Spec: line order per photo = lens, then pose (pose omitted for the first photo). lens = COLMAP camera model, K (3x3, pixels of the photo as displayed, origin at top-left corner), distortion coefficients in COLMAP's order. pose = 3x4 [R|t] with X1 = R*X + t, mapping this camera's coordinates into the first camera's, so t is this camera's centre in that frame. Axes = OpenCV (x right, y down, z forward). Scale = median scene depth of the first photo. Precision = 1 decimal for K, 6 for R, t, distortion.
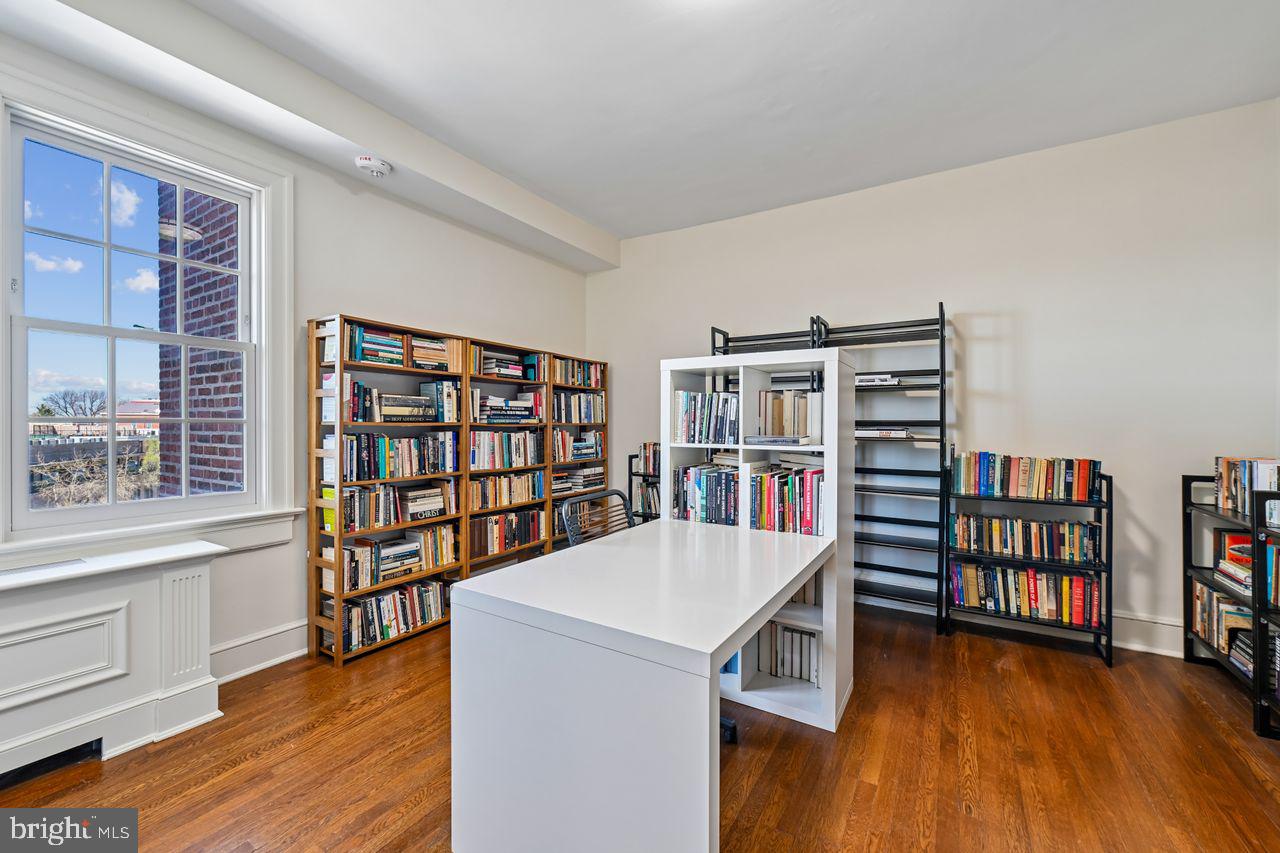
lens RADIAL K [[503.5, 0, 642.7], [0, 503.5, 429.9], [0, 0, 1]] dist [0.000837, 0.000049]
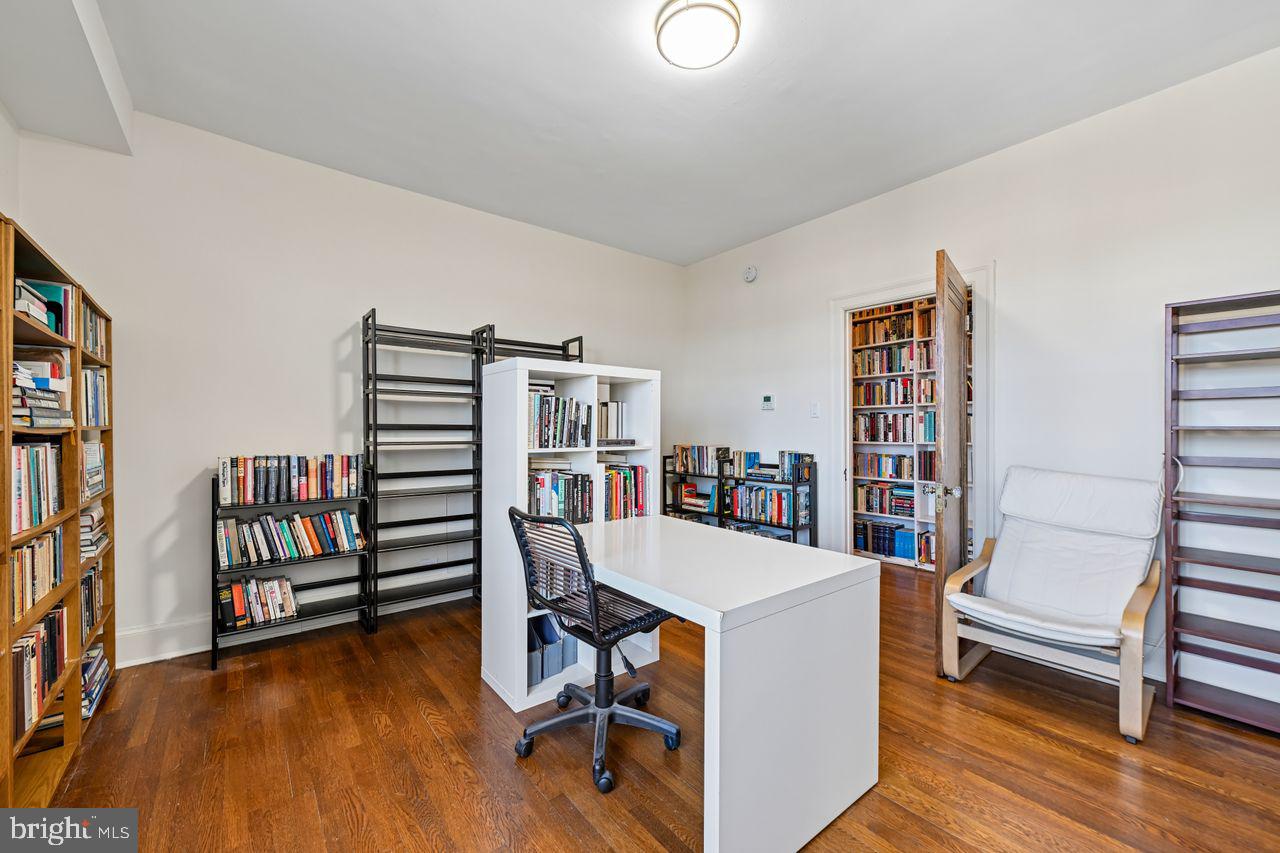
lens RADIAL K [[503.5, 0, 642.7], [0, 503.5, 429.9], [0, 0, 1]] dist [0.000837, 0.000049]
pose [[0.334763, -0.003658, 0.942295, -0.765931], [0.010919, 0.999940, 0.000002, -0.006513], [-0.942239, 0.010288, 0.334783, 0.512973]]
